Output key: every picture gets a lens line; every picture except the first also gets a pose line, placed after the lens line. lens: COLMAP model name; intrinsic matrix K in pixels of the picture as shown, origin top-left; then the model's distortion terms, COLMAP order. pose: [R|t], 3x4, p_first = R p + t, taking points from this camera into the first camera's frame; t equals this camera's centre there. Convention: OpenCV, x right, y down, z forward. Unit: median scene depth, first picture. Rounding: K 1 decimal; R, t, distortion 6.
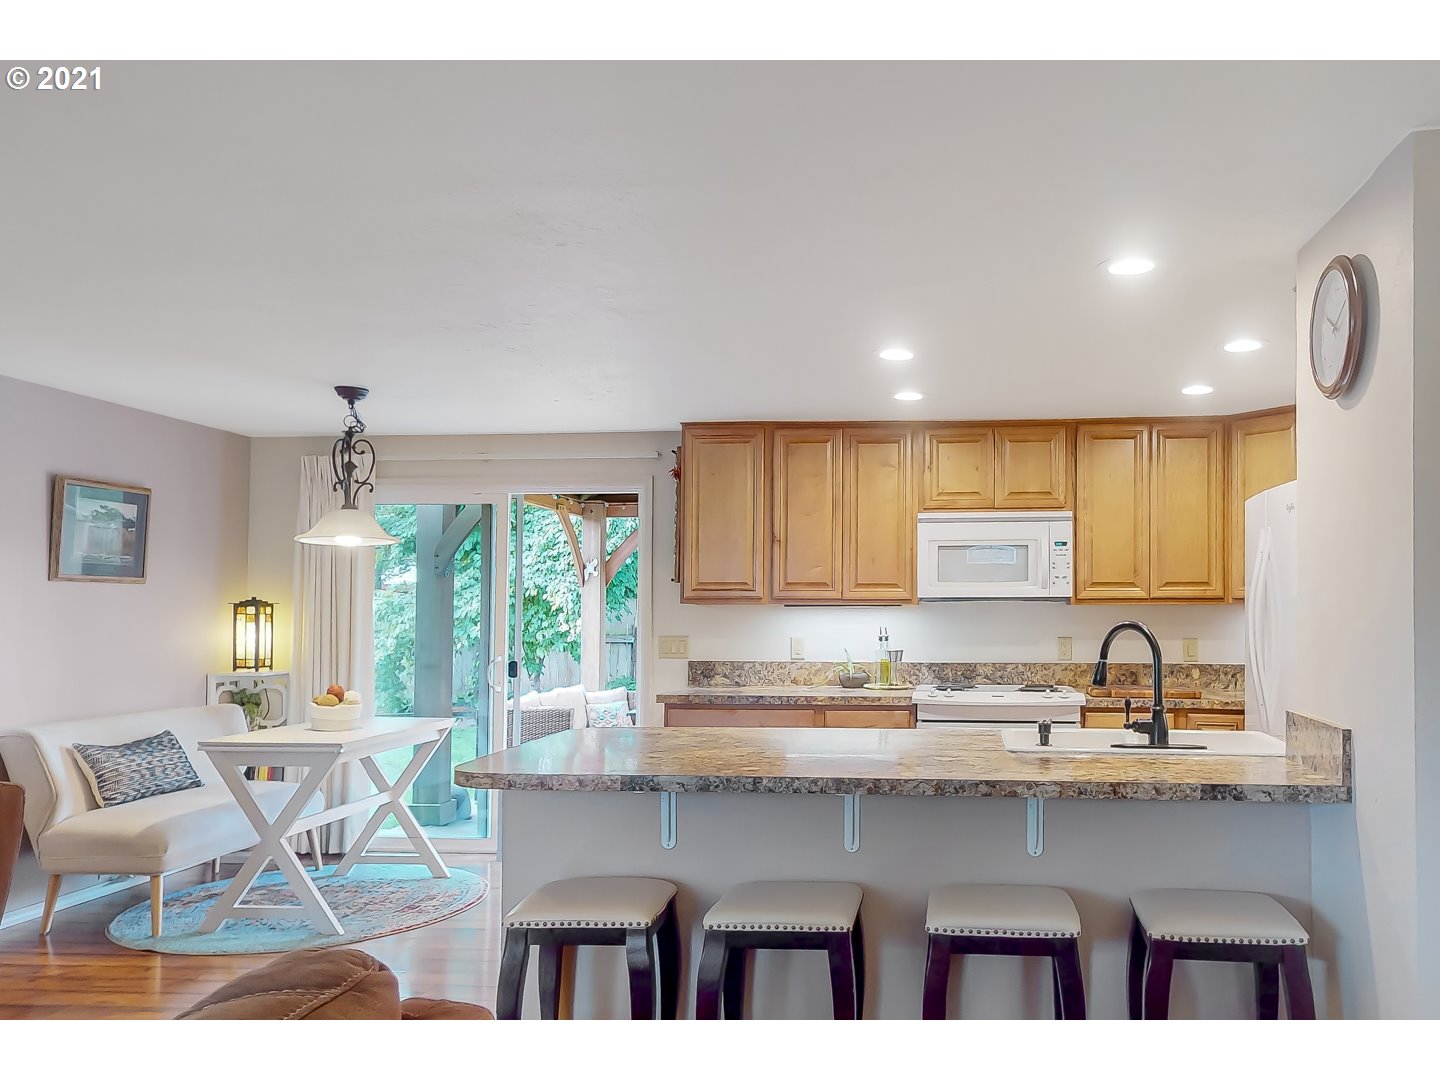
lens RADIAL K [[1327.8, 0, 823.1], [0, 1327.8, 545.3], [0, 0, 1]] dist [0.033468, 0.000000]
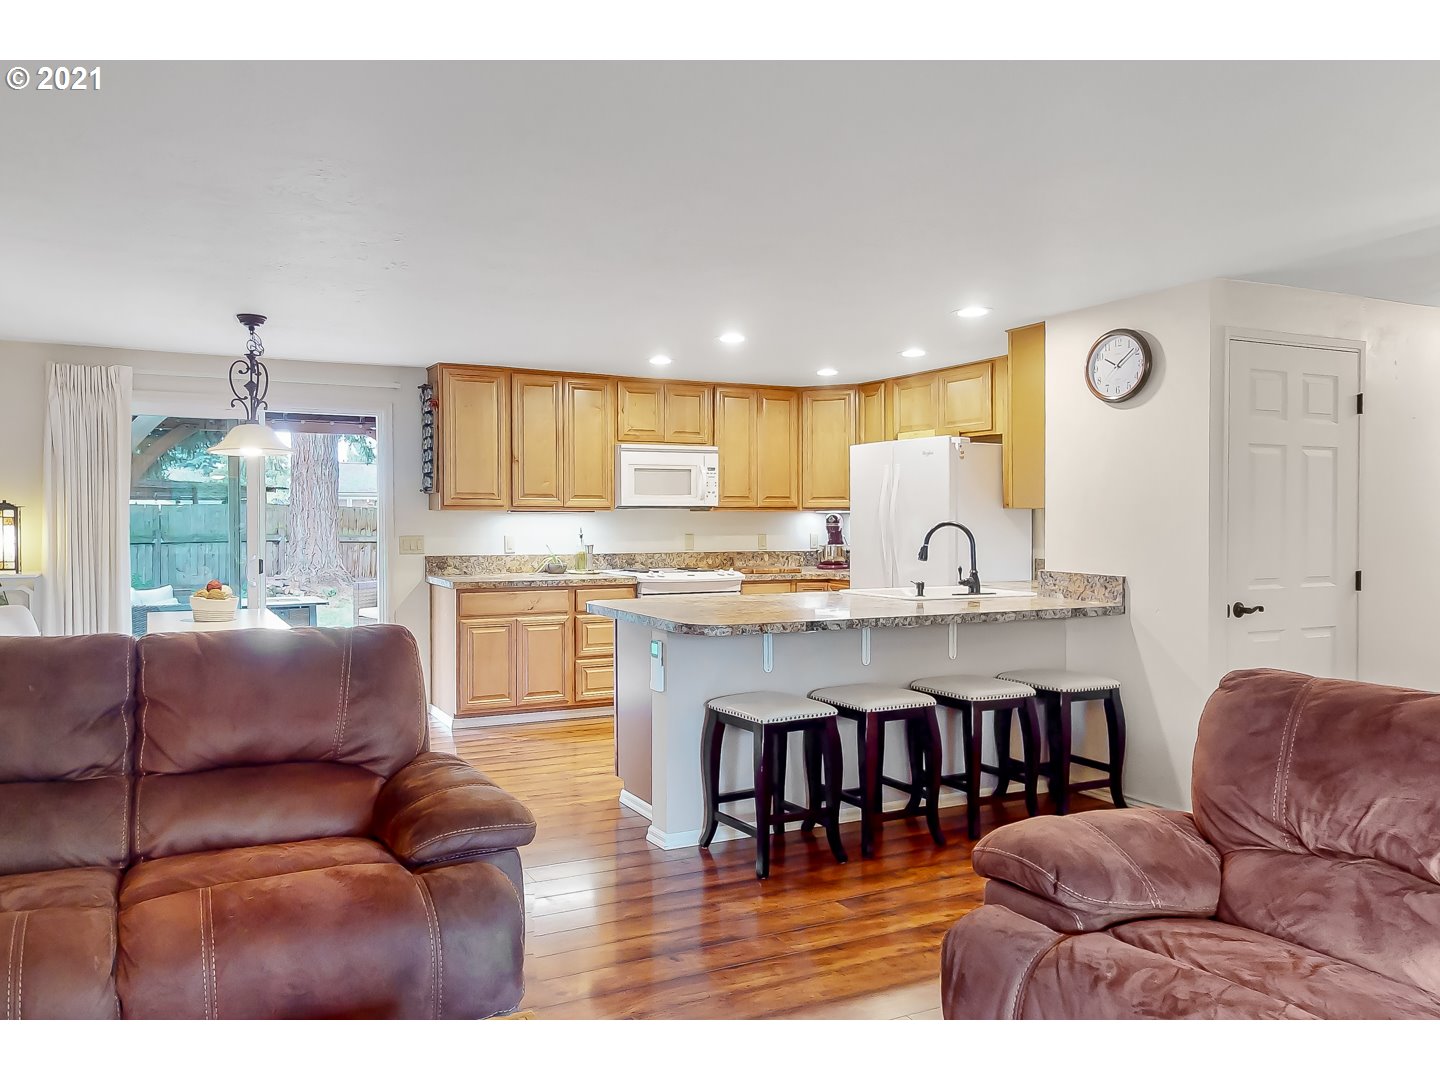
lens RADIAL K [[1129.9, 0, 672.6], [0, 1129.9, 535.2], [0, 0, 1]] dist [0.012611, 0.005488]
pose [[0.833359, -0.008073, 0.552673, -0.524135], [-0.027926, 0.998001, 0.056688, 0.002183], [-0.552027, -0.062675, 0.831468, 0.002585]]
